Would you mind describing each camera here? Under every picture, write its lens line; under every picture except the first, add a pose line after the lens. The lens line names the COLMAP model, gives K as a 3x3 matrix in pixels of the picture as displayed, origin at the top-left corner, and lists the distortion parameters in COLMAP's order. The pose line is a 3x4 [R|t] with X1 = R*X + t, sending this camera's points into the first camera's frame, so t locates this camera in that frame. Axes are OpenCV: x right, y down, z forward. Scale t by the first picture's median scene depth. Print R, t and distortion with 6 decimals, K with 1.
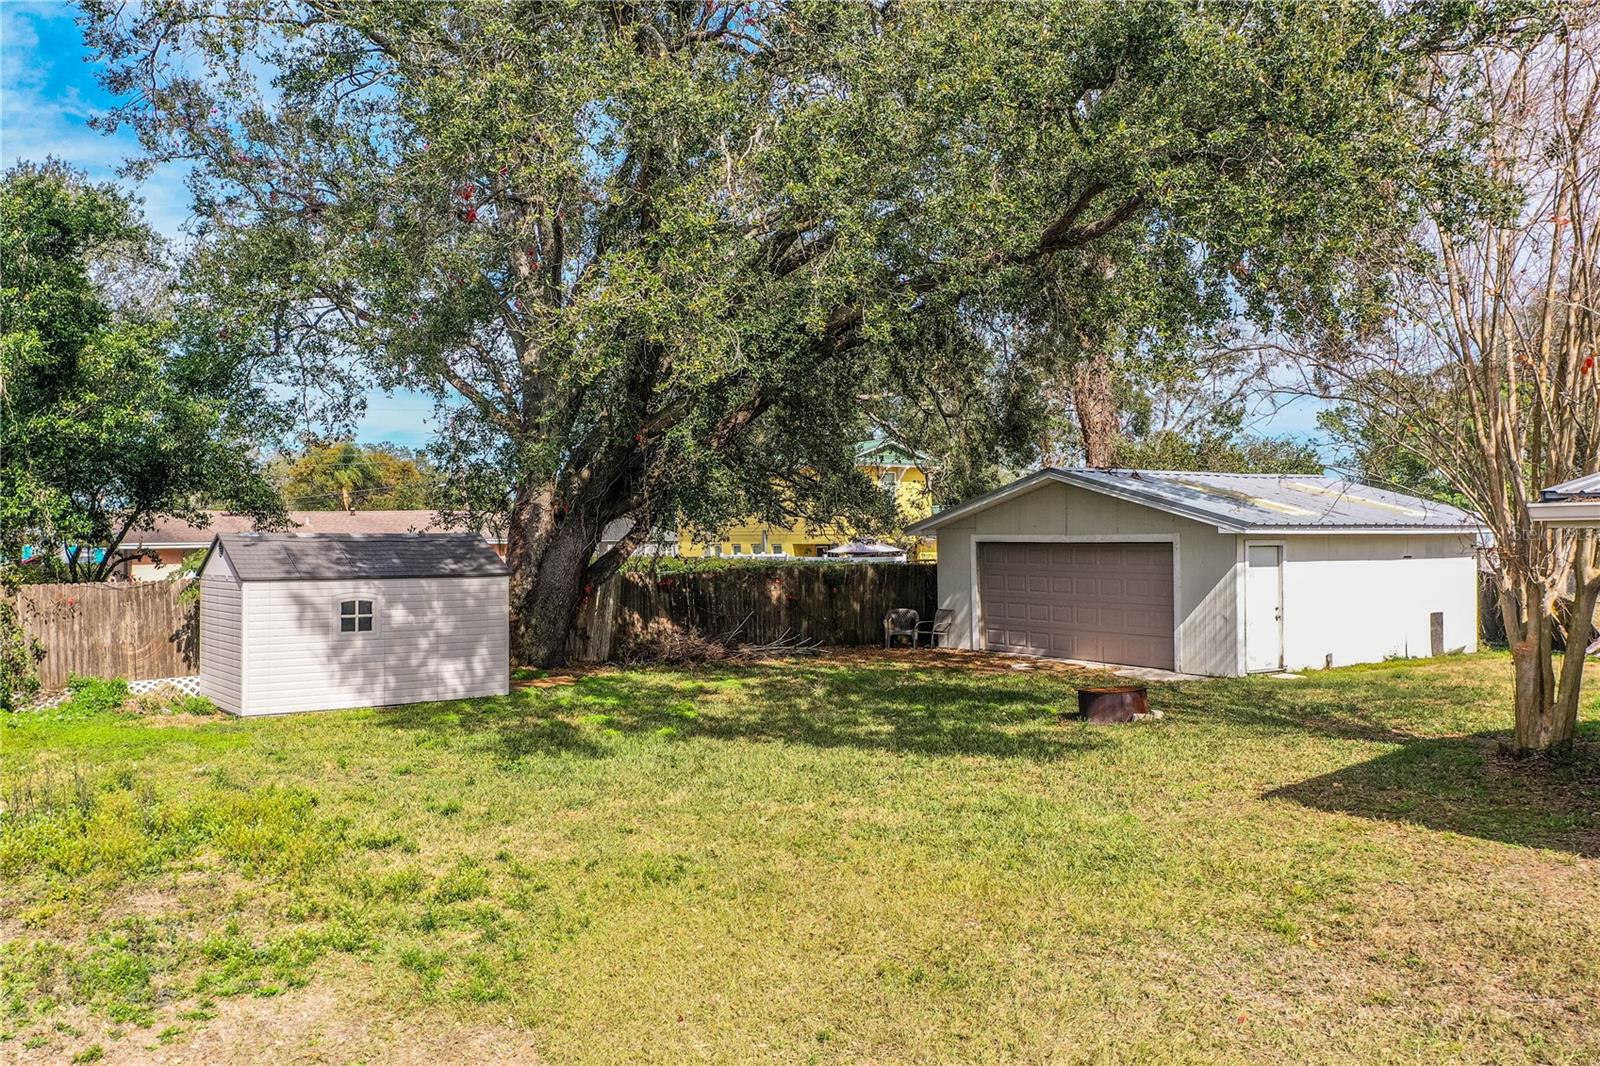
lens RADIAL K [[1245.7, 0, 792.2], [0, 1245.7, 512.7], [0, 0, 1]] dist [-0.006231, -0.006164]
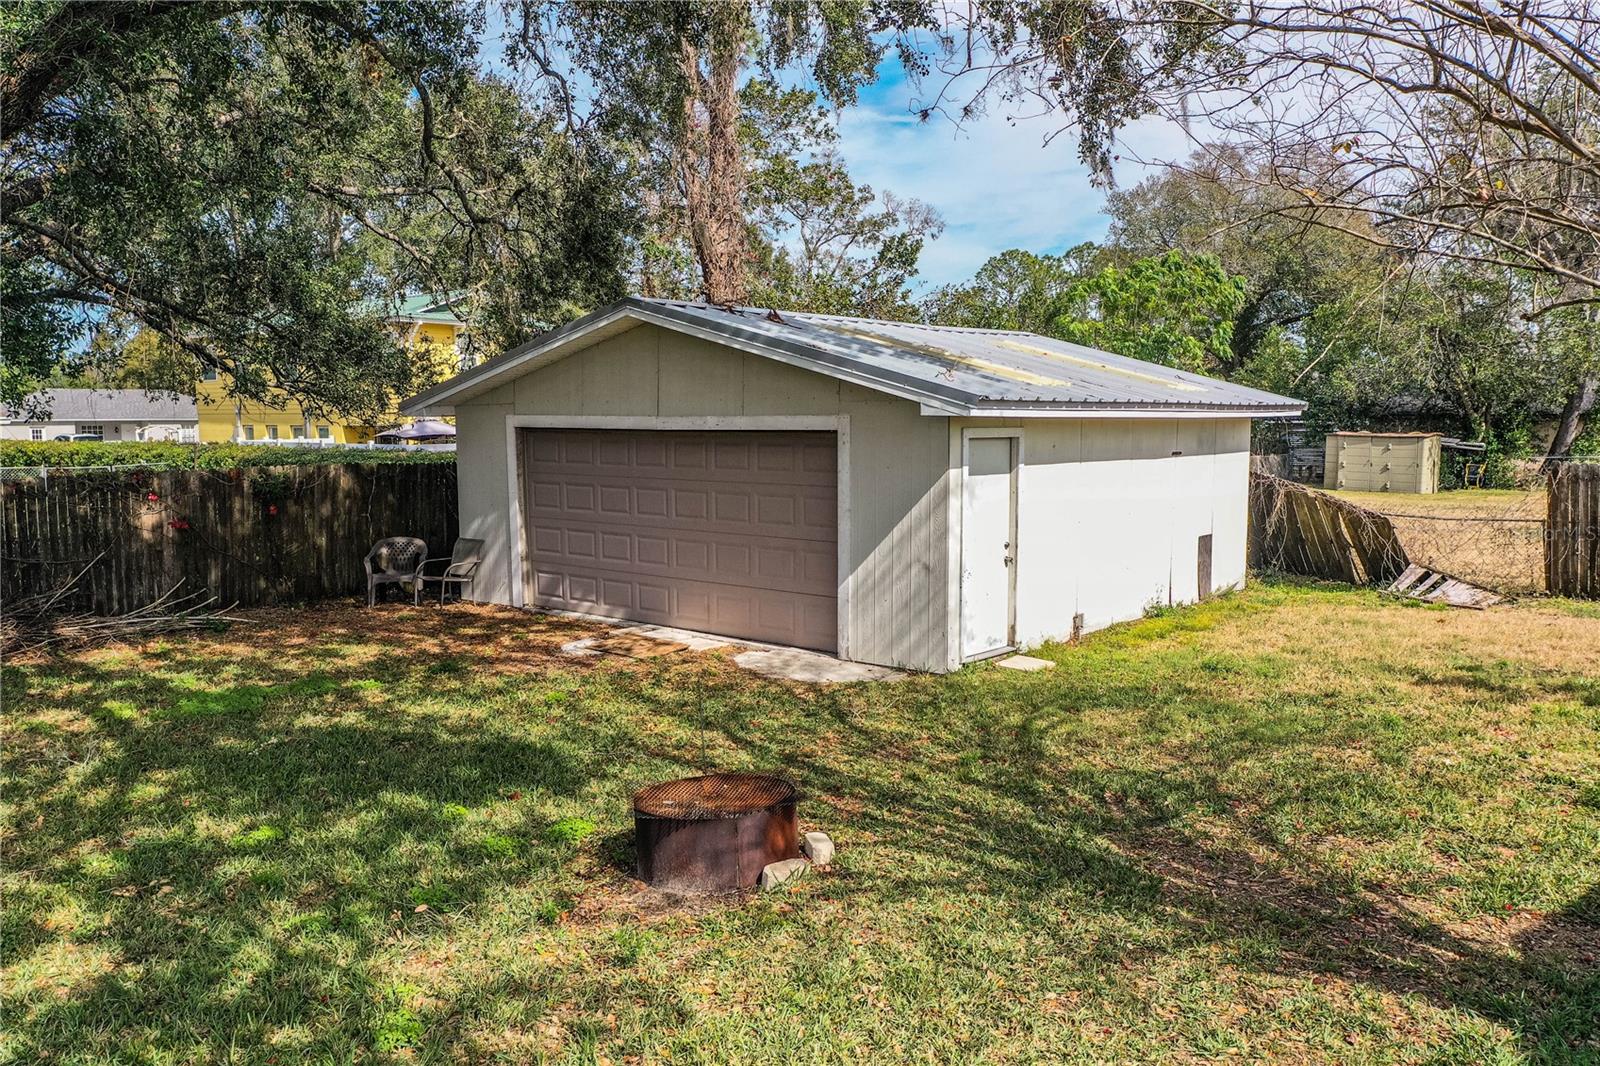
lens RADIAL K [[1245.7, 0, 792.2], [0, 1245.7, 512.7], [0, 0, 1]] dist [-0.006231, -0.006164]
pose [[0.960130, -0.017268, 0.279018, 0.117534], [-0.009697, 0.995432, 0.094975, 0.006642], [-0.279384, -0.093894, 0.955578, 0.425091]]
